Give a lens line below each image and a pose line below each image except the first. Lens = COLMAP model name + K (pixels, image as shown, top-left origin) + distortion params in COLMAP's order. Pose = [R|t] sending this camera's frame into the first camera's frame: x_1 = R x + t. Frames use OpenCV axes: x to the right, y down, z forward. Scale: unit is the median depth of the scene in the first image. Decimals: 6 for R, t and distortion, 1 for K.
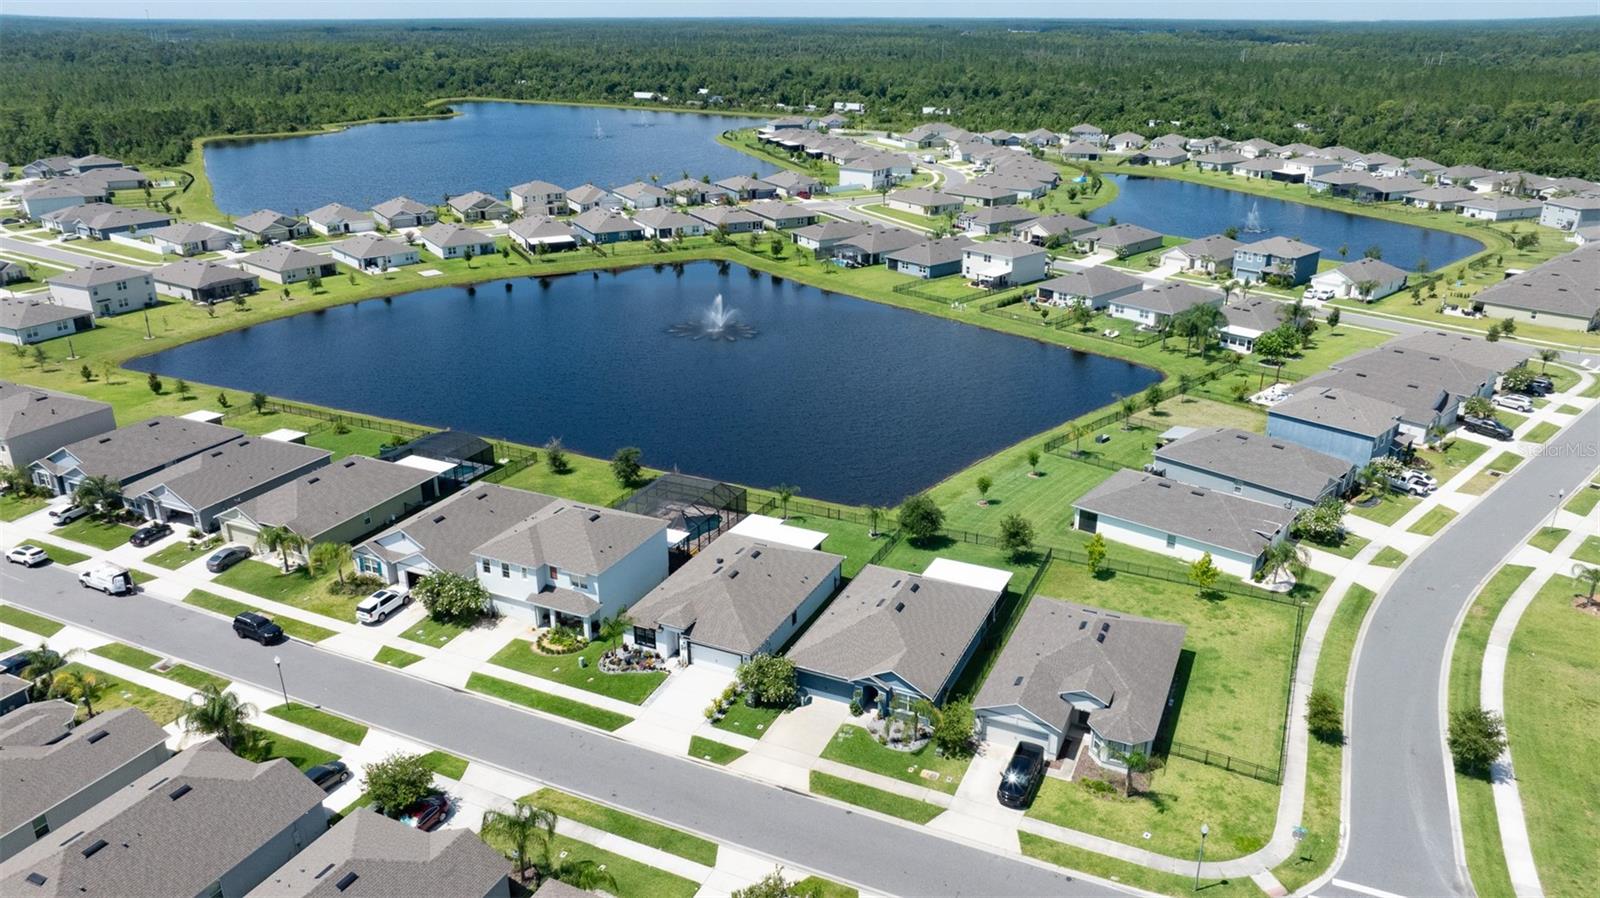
lens RADIAL K [[1121.3, 0, 808.0], [0, 1121.3, 443.6], [0, 0, 1]] dist [-0.037956, 0.031193]
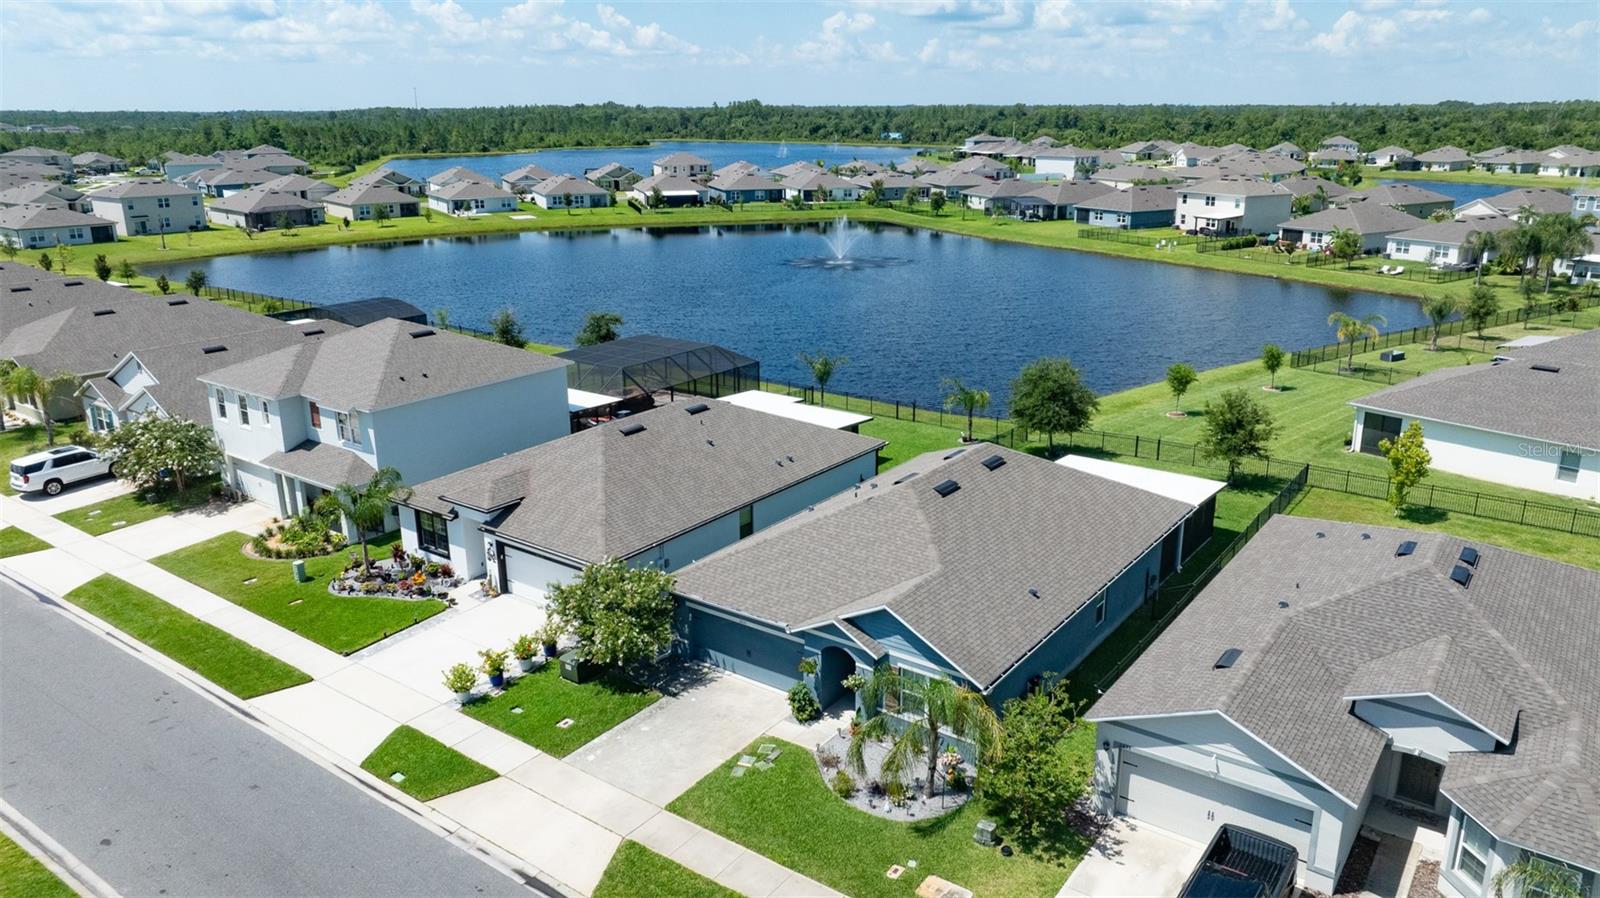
lens RADIAL K [[1121.3, 0, 808.0], [0, 1121.3, 443.6], [0, 0, 1]] dist [-0.037956, 0.031193]
pose [[0.980816, 0.049979, -0.188421, 0.103728], [-0.064071, 0.995525, -0.069456, 0.153143], [0.184107, 0.080196, 0.979629, 0.533395]]
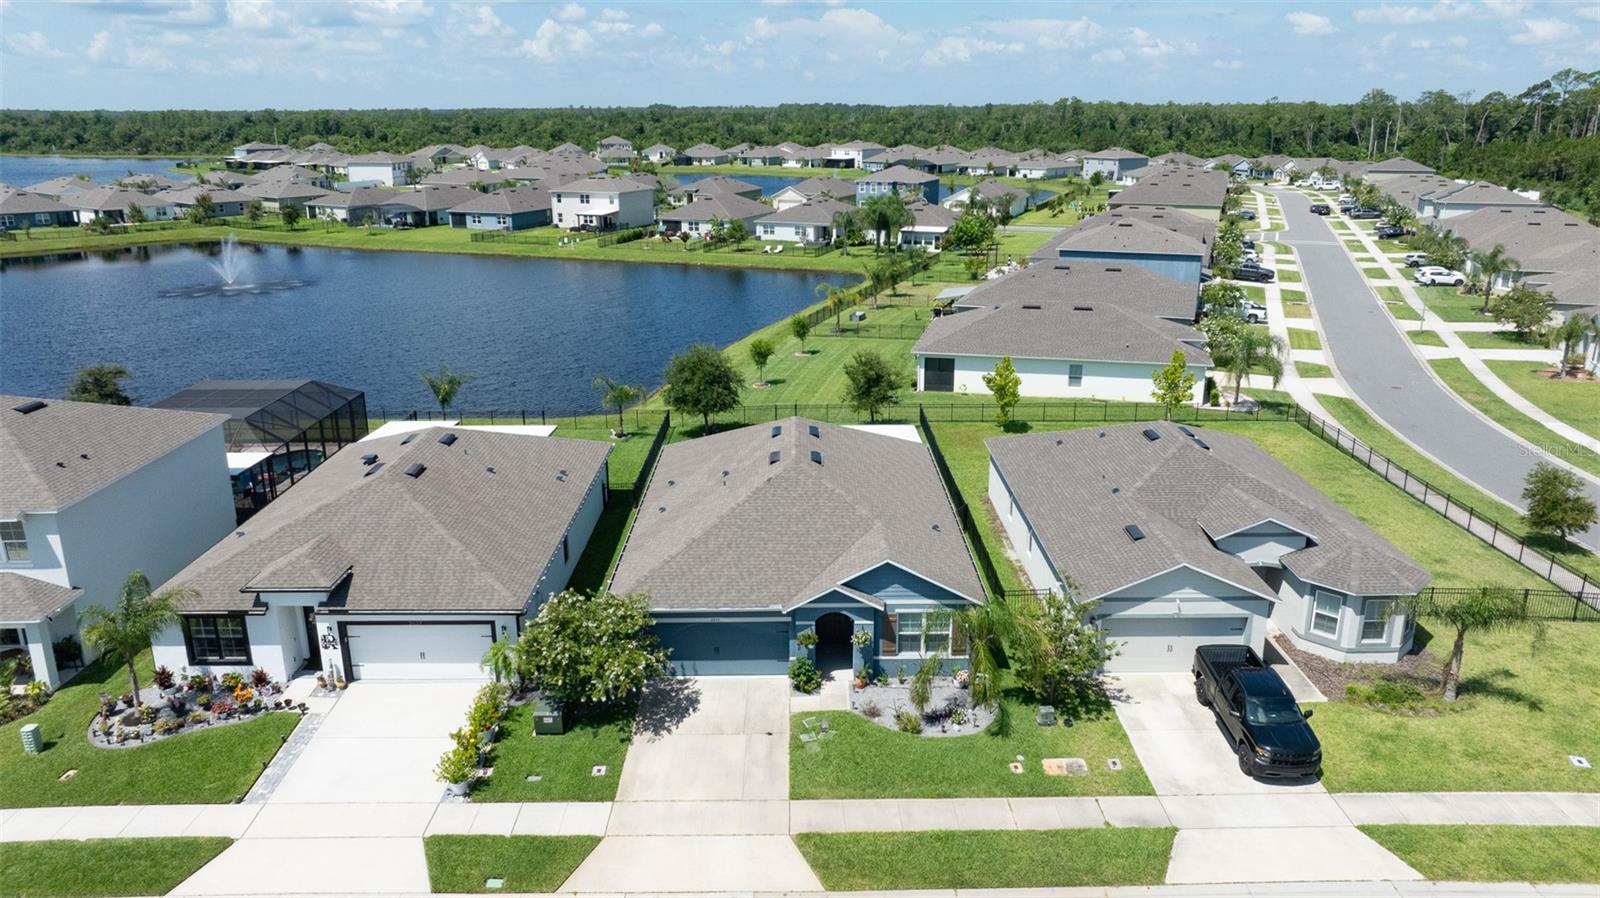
lens RADIAL K [[1121.3, 0, 808.0], [0, 1121.3, 443.6], [0, 0, 1]] dist [-0.037956, 0.031193]
pose [[0.901633, -0.126970, 0.413445, -0.108173], [0.158394, 0.986462, -0.042480, 0.150223], [-0.402454, 0.103788, 0.909537, 0.539456]]
